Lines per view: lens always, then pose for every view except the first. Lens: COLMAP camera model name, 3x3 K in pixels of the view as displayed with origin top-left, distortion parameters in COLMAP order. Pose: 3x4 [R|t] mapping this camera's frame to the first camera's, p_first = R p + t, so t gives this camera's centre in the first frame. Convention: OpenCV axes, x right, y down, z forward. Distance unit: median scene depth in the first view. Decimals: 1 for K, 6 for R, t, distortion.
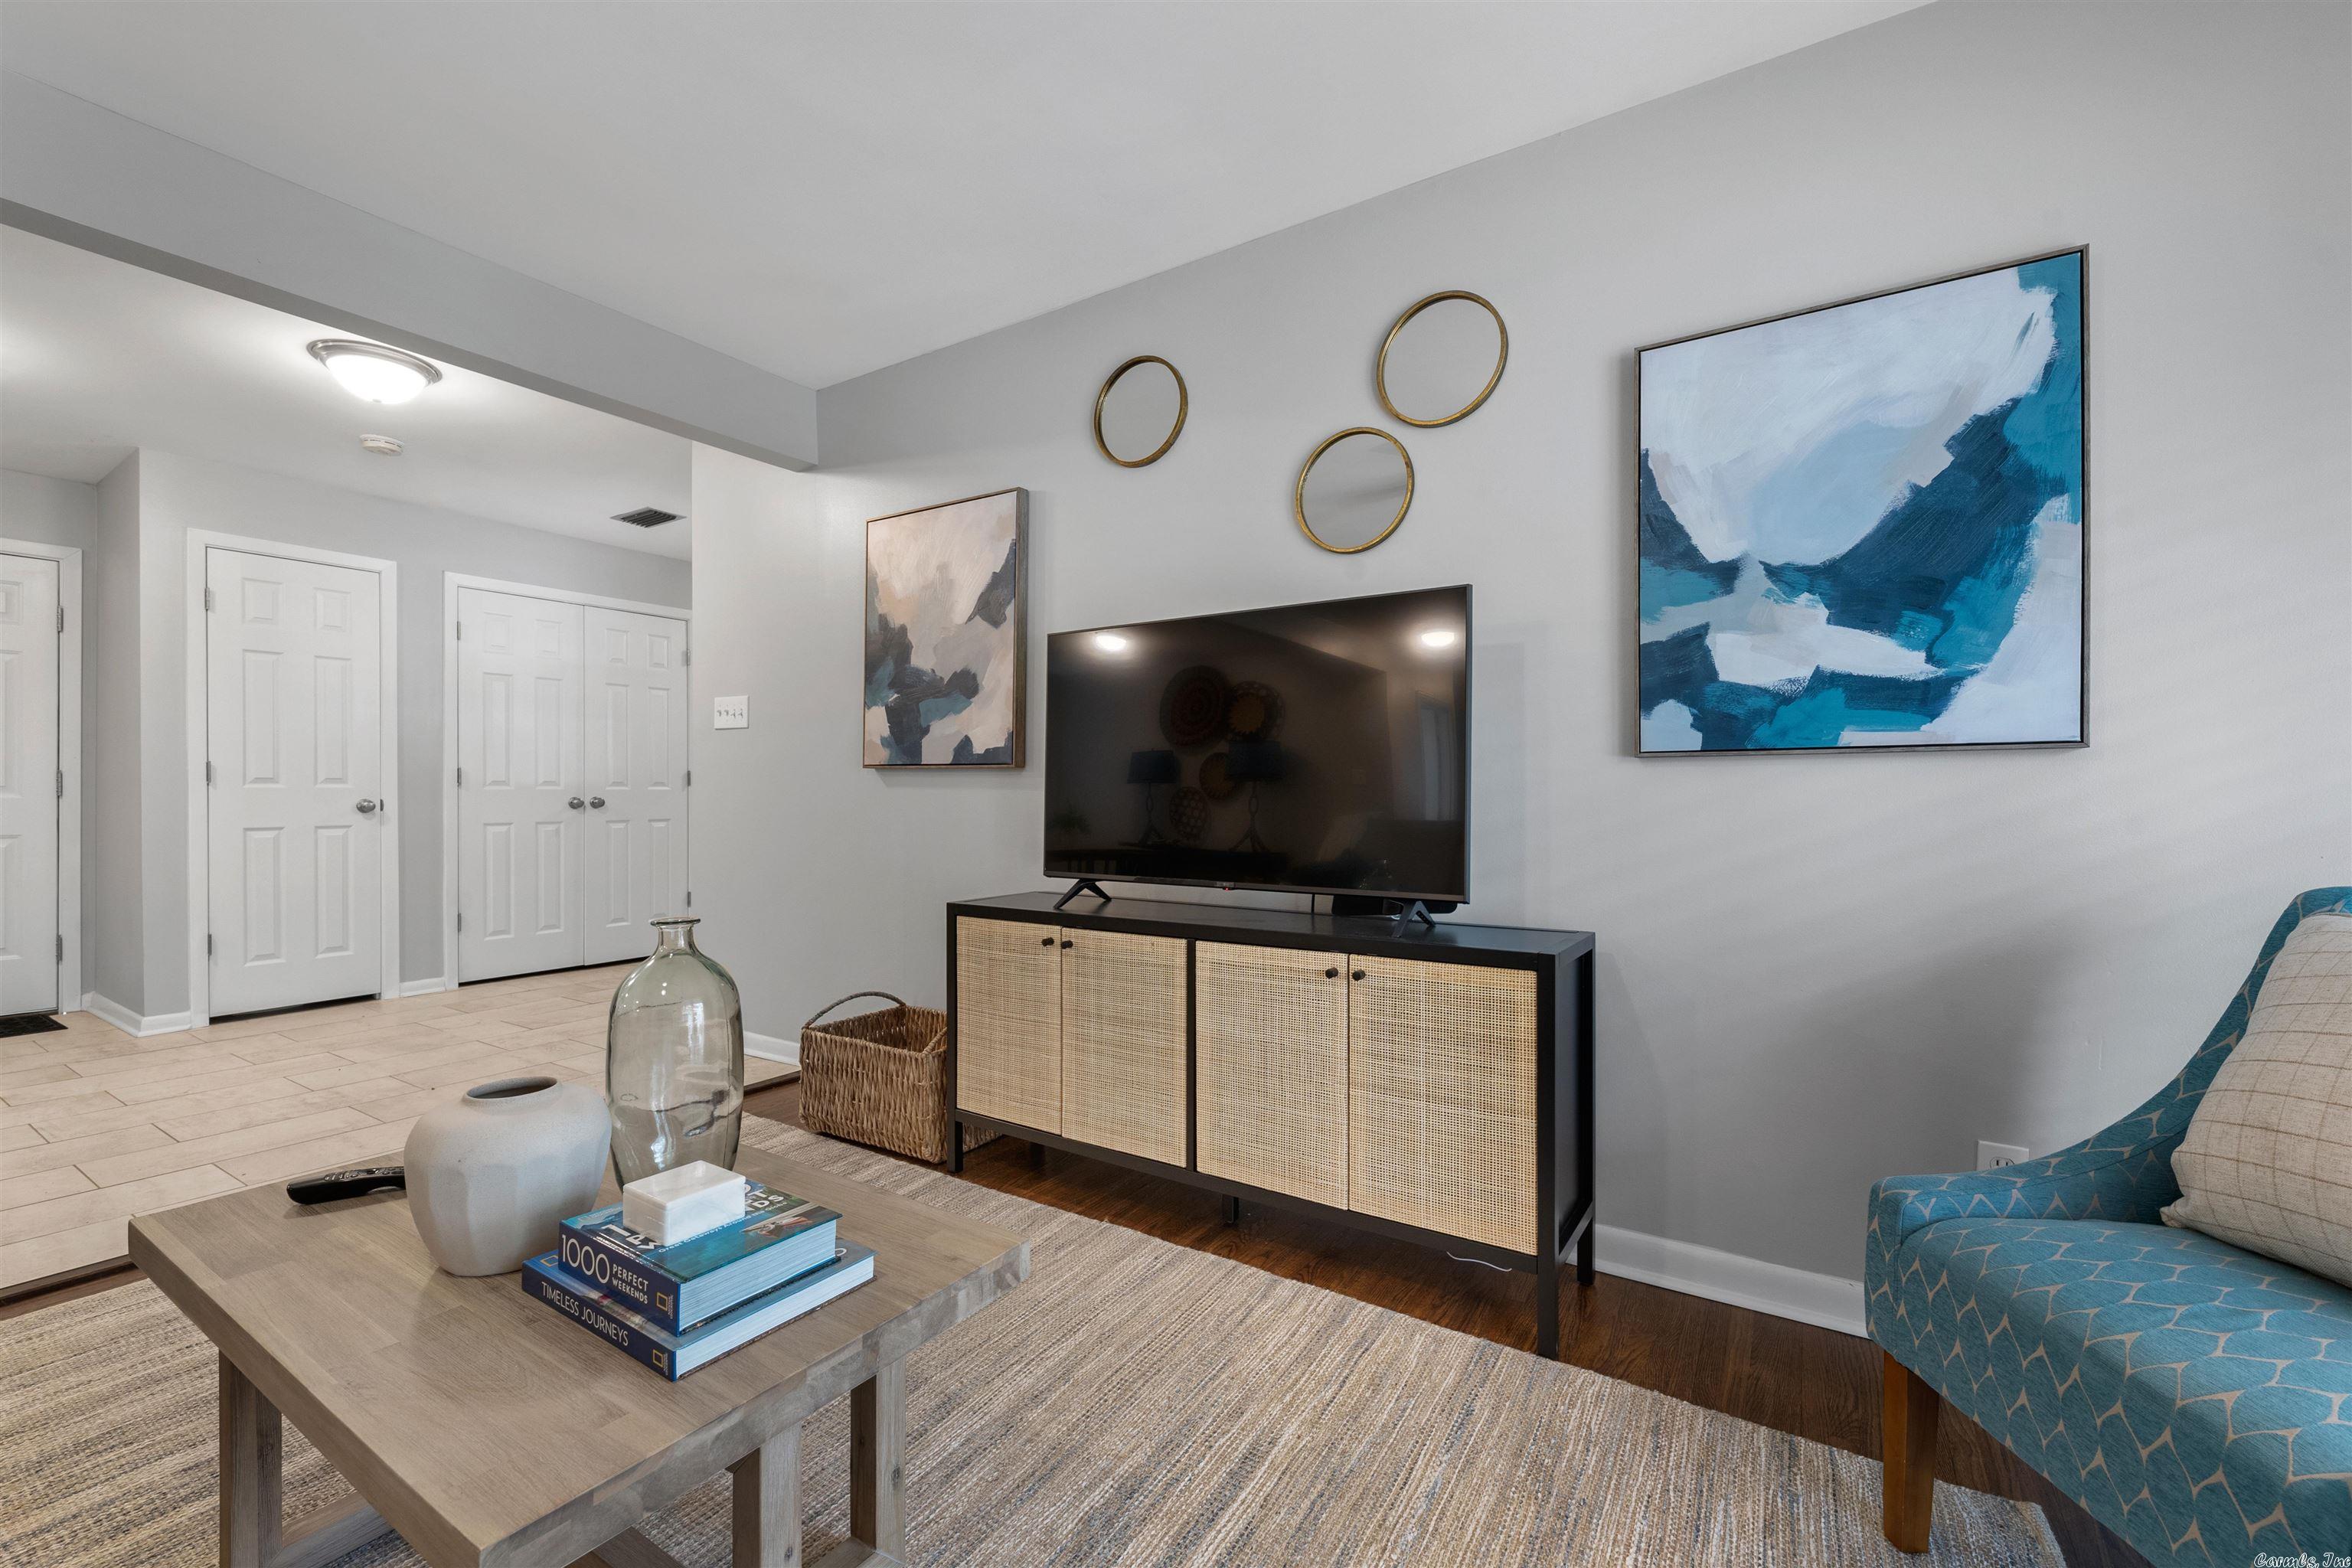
lens RADIAL K [[976.0, 0, 1158.3], [0, 976.0, 796.5], [0, 0, 1]] dist [0.006908, -0.004535]
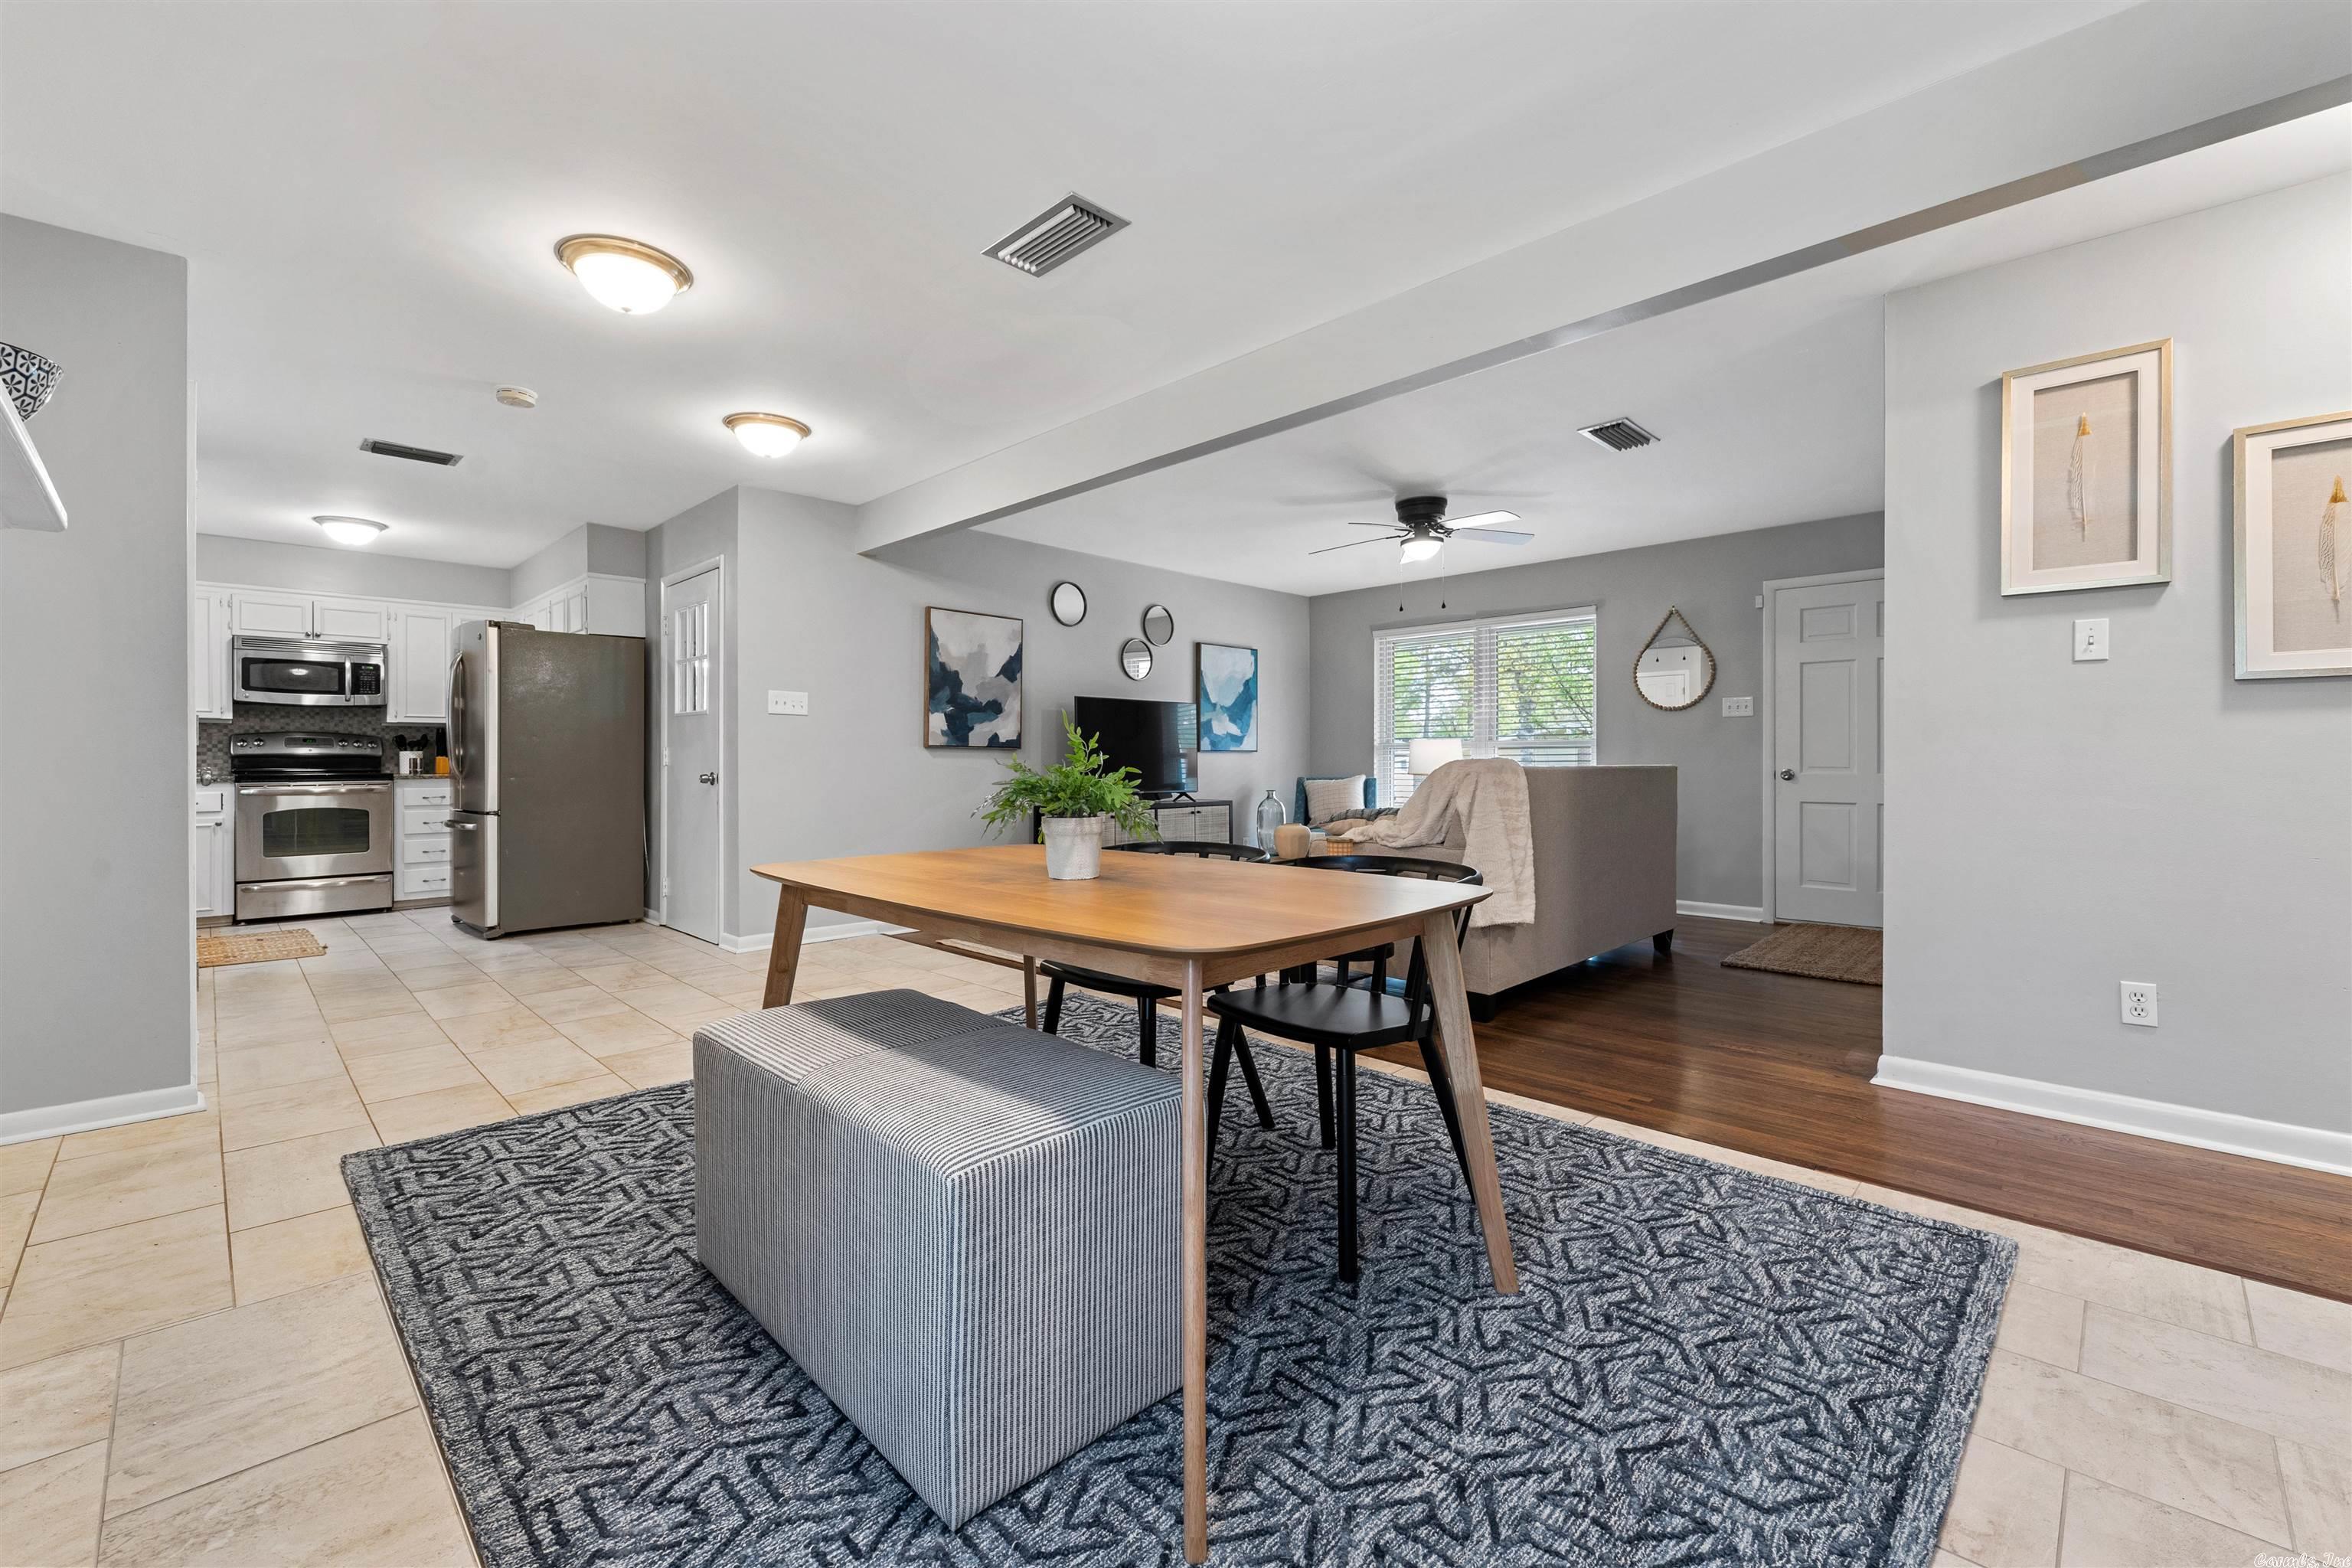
lens RADIAL K [[976.0, 0, 1175.9], [0, 976.0, 754.9], [0, 0, 1]] dist [0.006908, -0.004535]
pose [[0.191640, 0.009627, 0.981418, -2.127686], [0.007481, 0.999909, -0.011269, 0.008877], [-0.981437, 0.009501, 0.191551, 0.250820]]
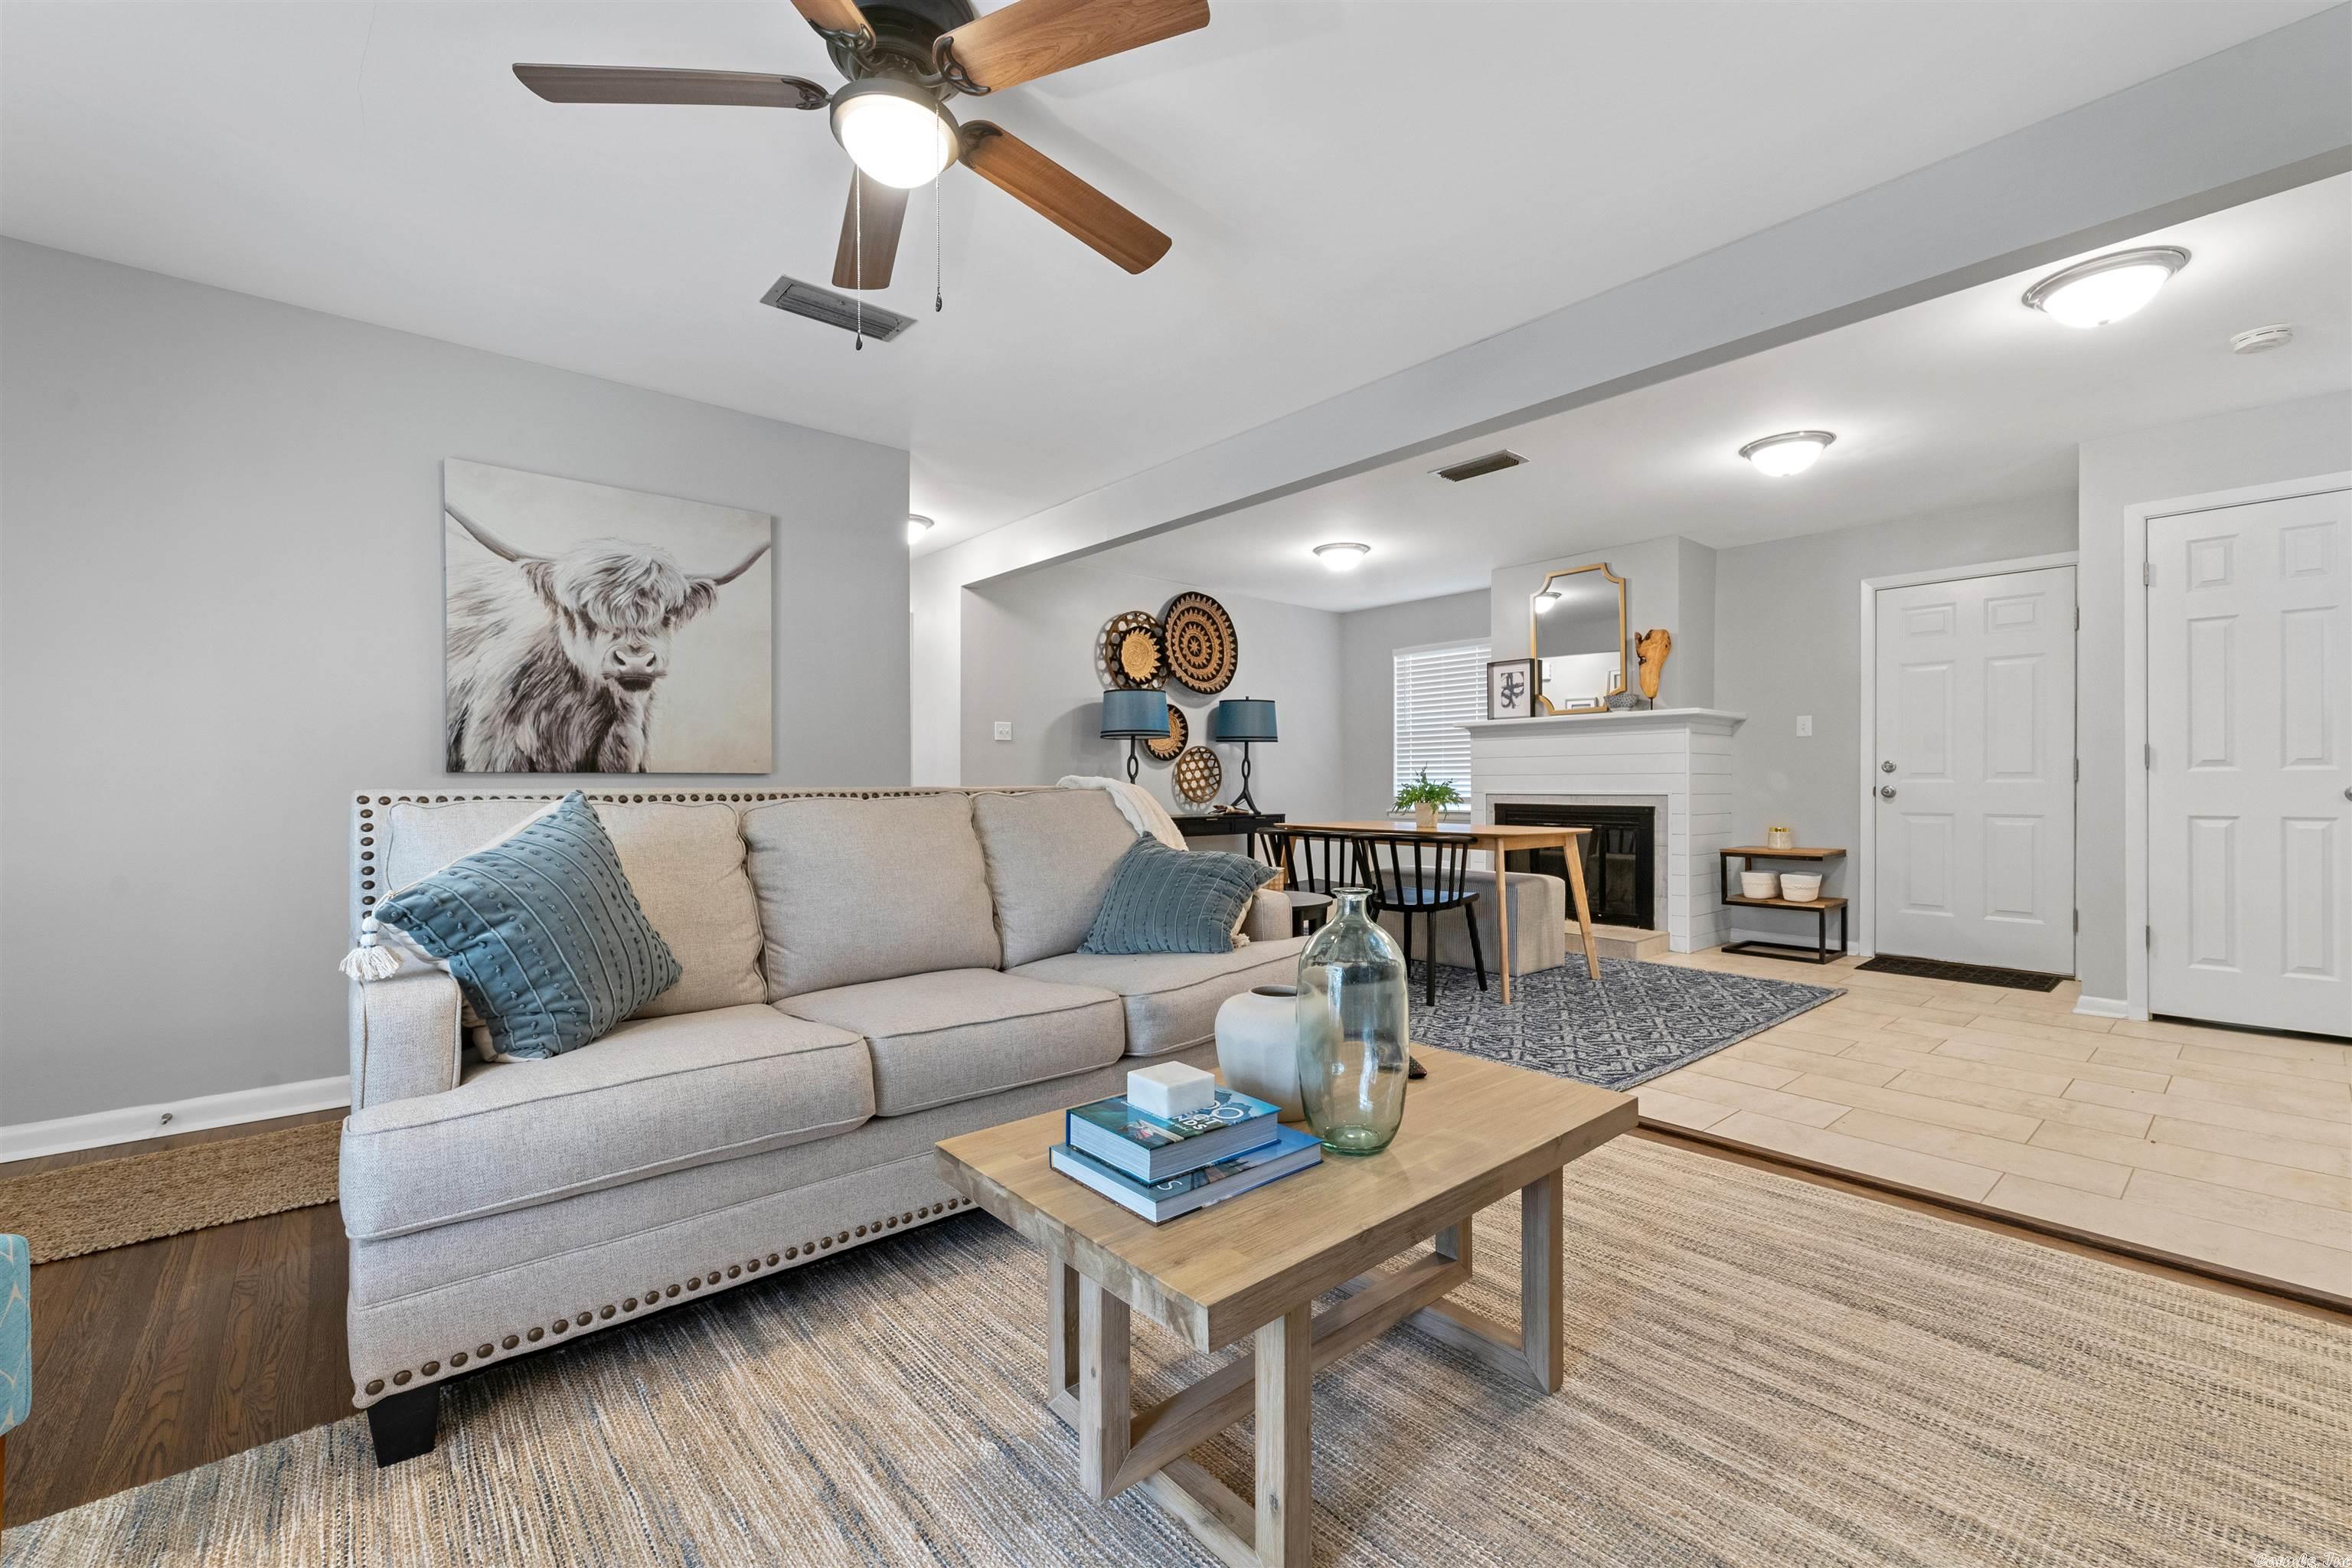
lens RADIAL K [[976.0, 0, 1181.1], [0, 976.0, 778.7], [0, 0, 1]] dist [0.006908, -0.004535]
pose [[-0.255112, -0.000258, -0.966911, 0.268580], [-0.003919, 0.999992, 0.000767, 0.001404], [0.966904, 0.003985, -0.255111, 0.472542]]
